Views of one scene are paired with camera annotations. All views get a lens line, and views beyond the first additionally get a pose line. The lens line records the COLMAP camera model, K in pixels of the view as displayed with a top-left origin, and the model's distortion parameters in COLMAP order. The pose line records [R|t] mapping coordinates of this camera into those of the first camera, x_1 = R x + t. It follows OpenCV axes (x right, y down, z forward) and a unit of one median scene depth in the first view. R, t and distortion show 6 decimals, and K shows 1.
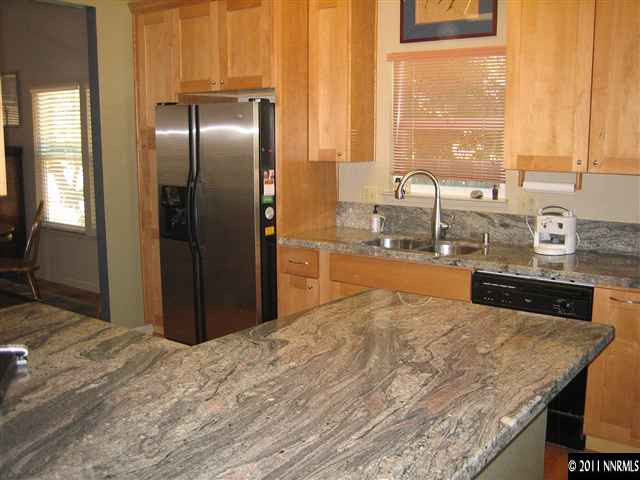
lens RADIAL K [[657.0, 0, 320.0], [0, 657.0, 240.0], [0, 0, 1]] dist [-0.151273, 0.199678]
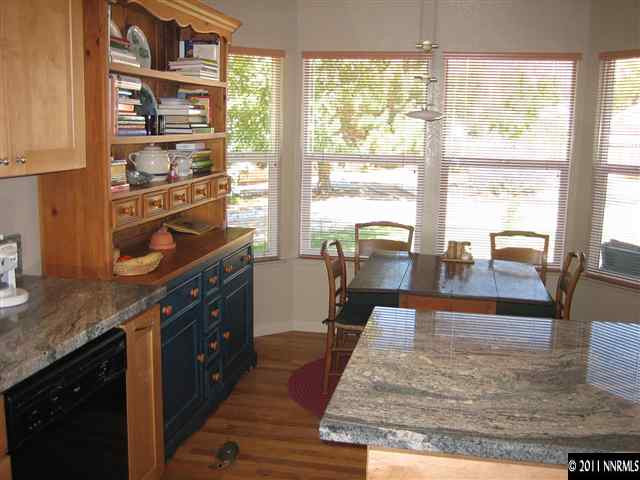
lens RADIAL K [[657.0, 0, 320.0], [0, 657.0, 240.0], [0, 0, 1]] dist [-0.151273, 0.199678]
pose [[-0.425801, -0.172388, 0.888243, -0.440979], [0.121690, 0.961854, 0.245009, -0.243290], [-0.896596, 0.212415, -0.388580, 1.417965]]
